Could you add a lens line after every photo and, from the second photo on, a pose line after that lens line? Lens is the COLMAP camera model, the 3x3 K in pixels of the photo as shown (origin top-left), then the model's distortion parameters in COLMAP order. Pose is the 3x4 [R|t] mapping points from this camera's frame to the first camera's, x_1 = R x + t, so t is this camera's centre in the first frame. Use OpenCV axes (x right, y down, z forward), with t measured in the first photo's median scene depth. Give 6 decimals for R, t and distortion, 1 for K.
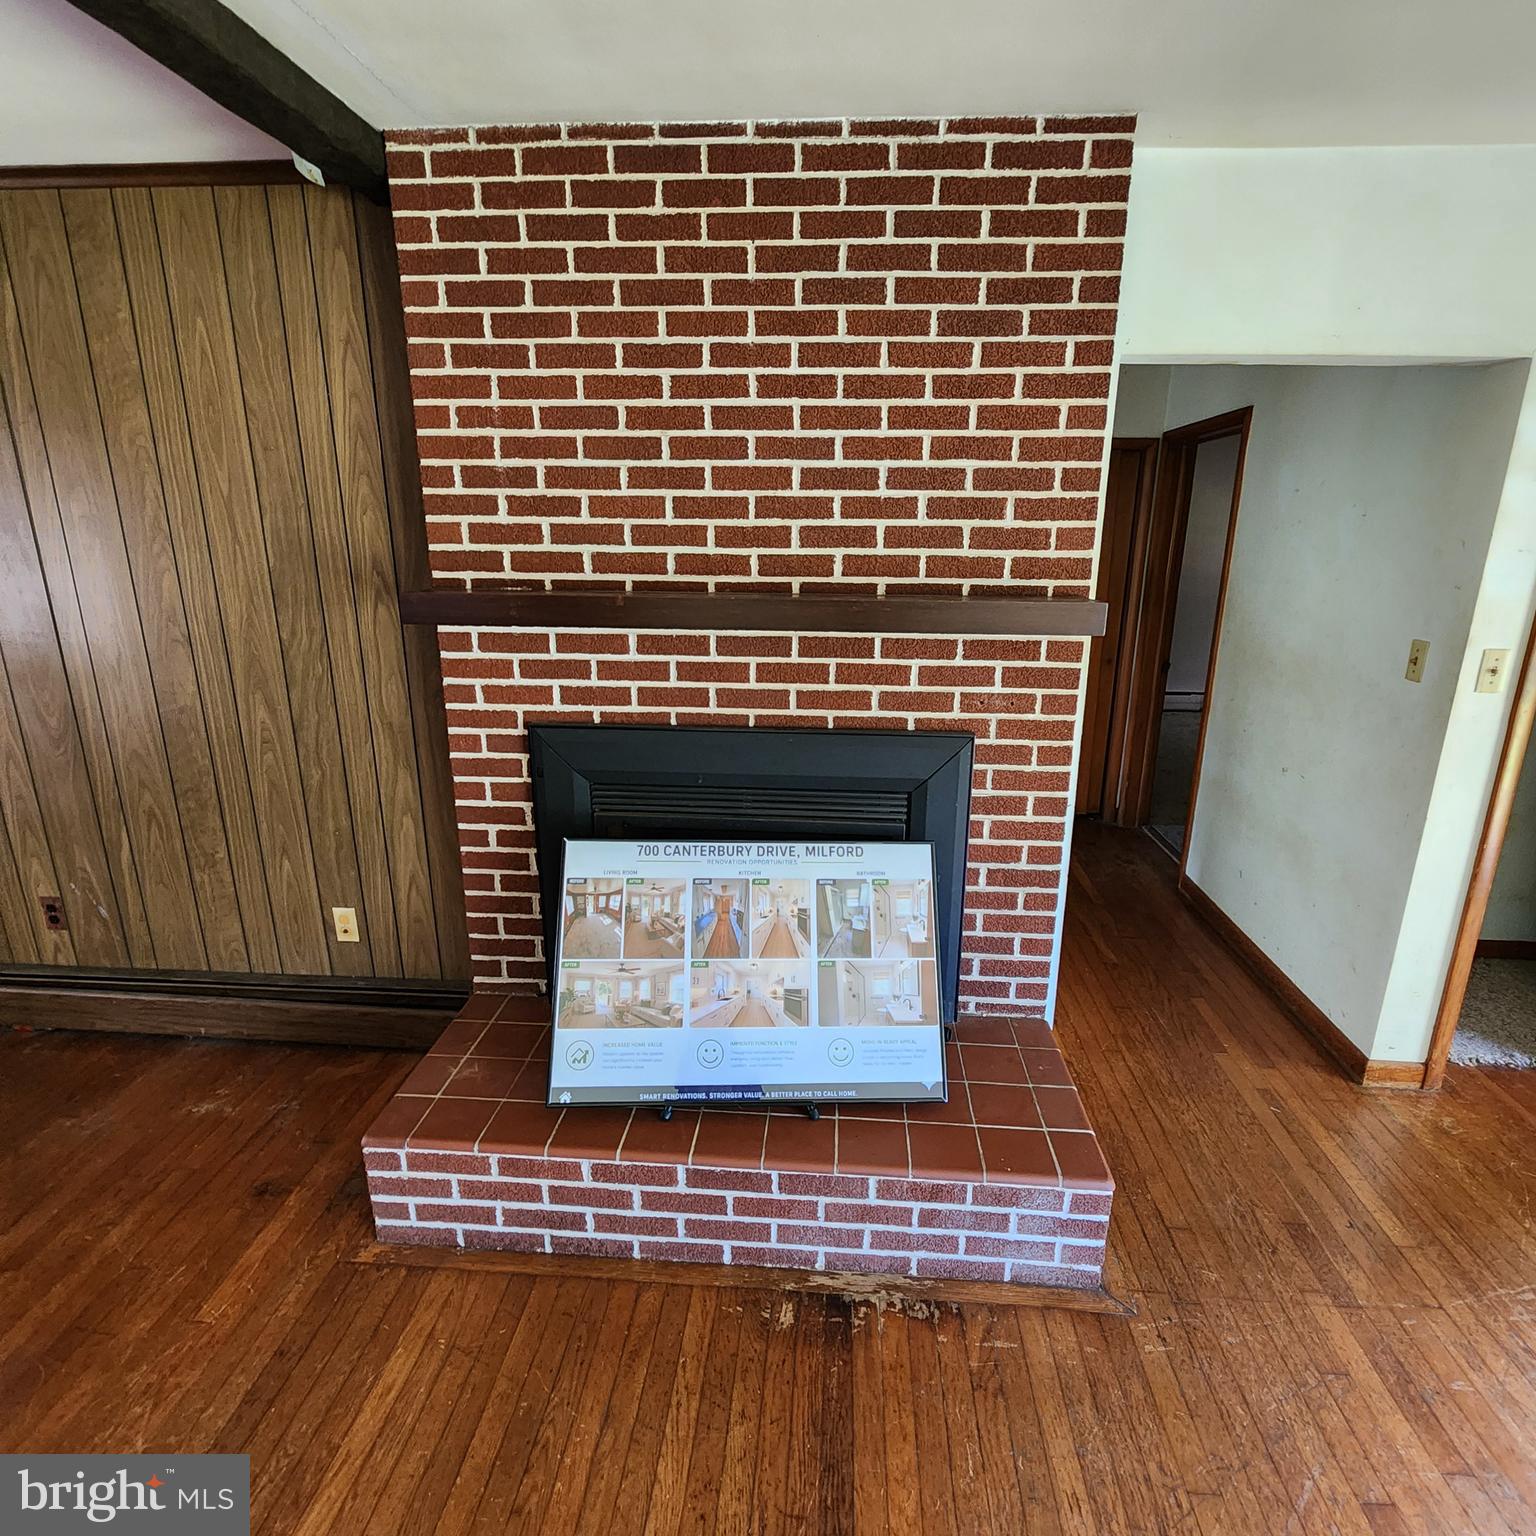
lens RADIAL K [[849.2, 0, 782.4], [0, 849.2, 759.9], [0, 0, 1]] dist [0.004585, -0.002114]
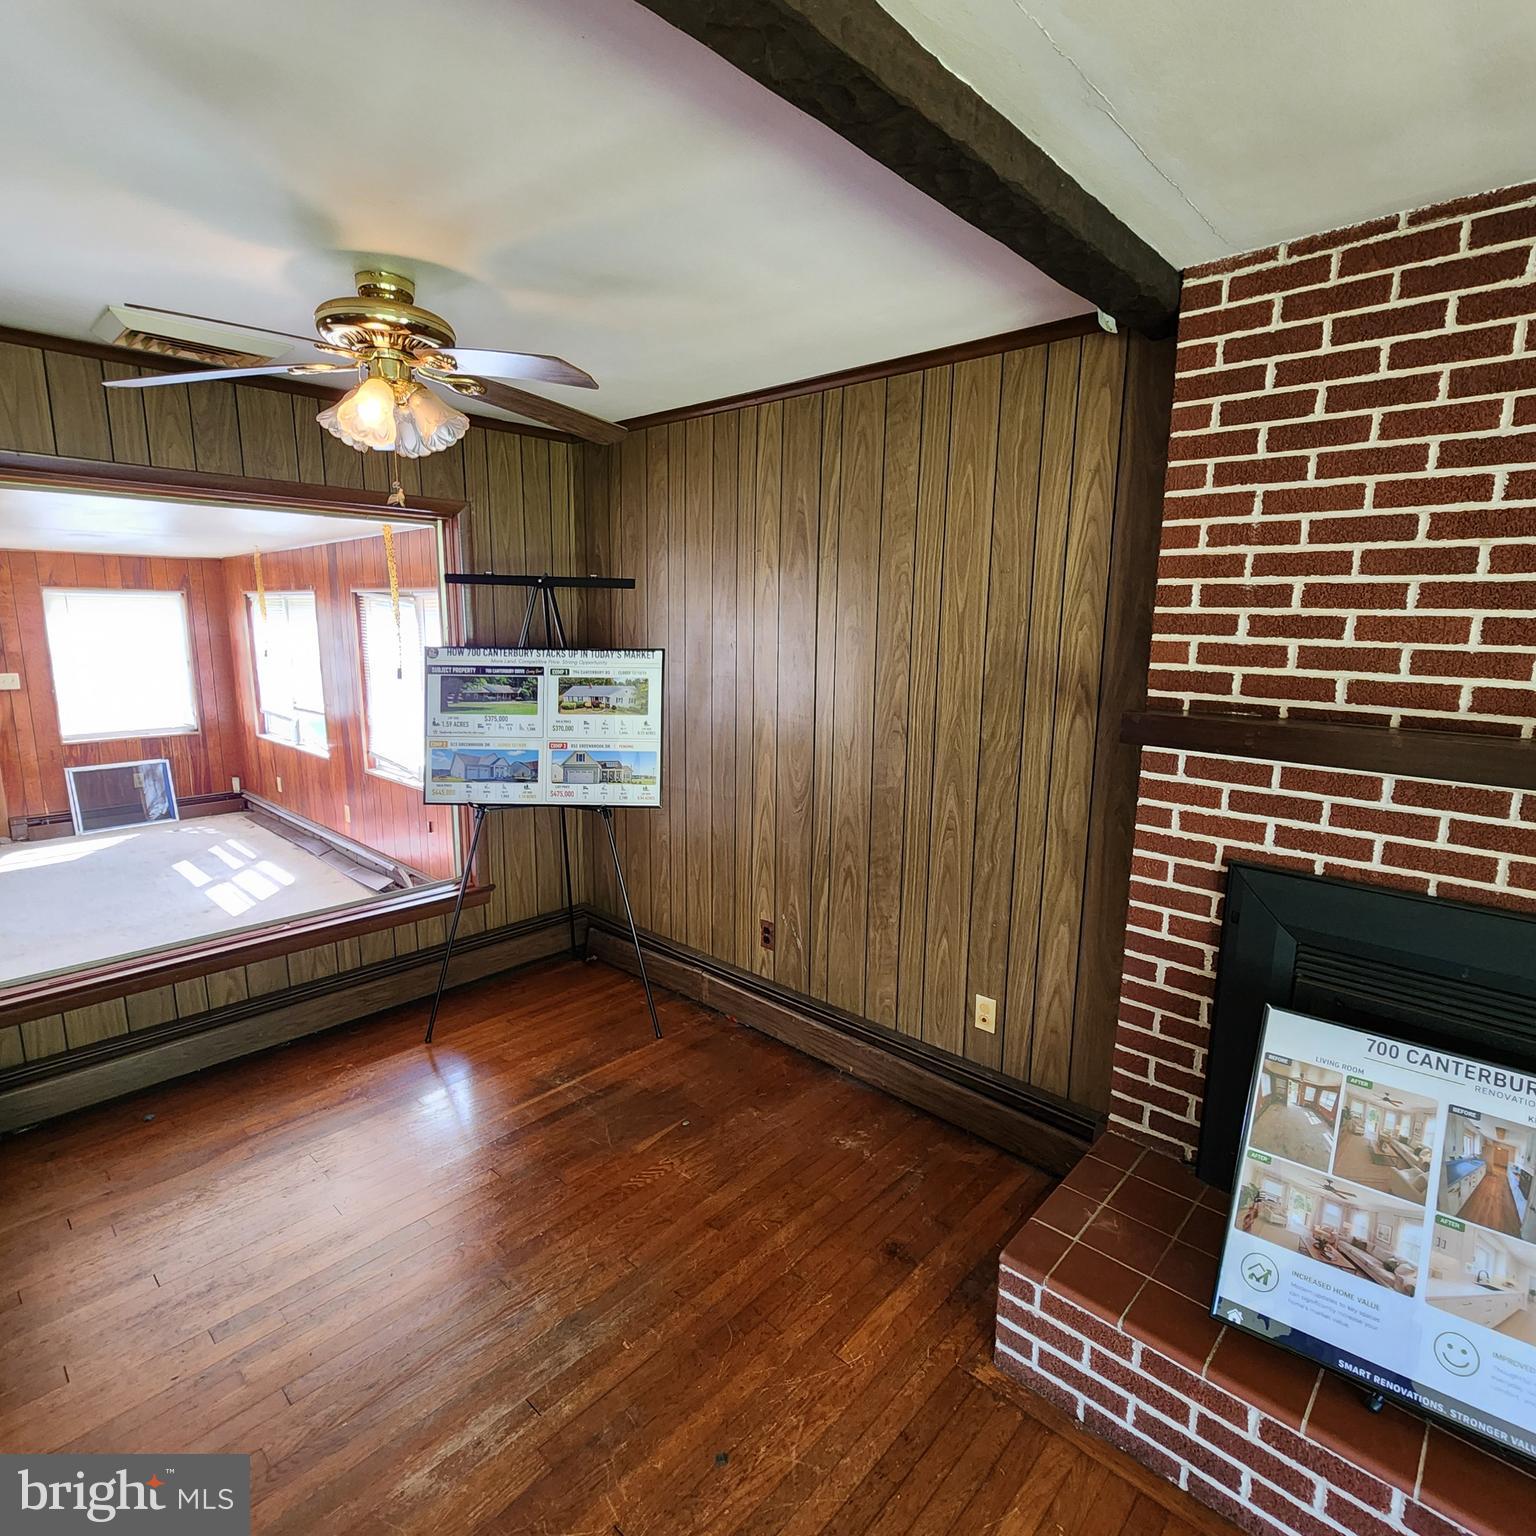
lens RADIAL K [[849.2, 0, 782.4], [0, 849.2, 759.9], [0, 0, 1]] dist [0.004585, -0.002114]
pose [[0.783032, 0.109660, -0.612238, -0.136283], [-0.173396, 0.983798, -0.045556, -0.025733], [0.597323, 0.141831, 0.789360, -0.009735]]
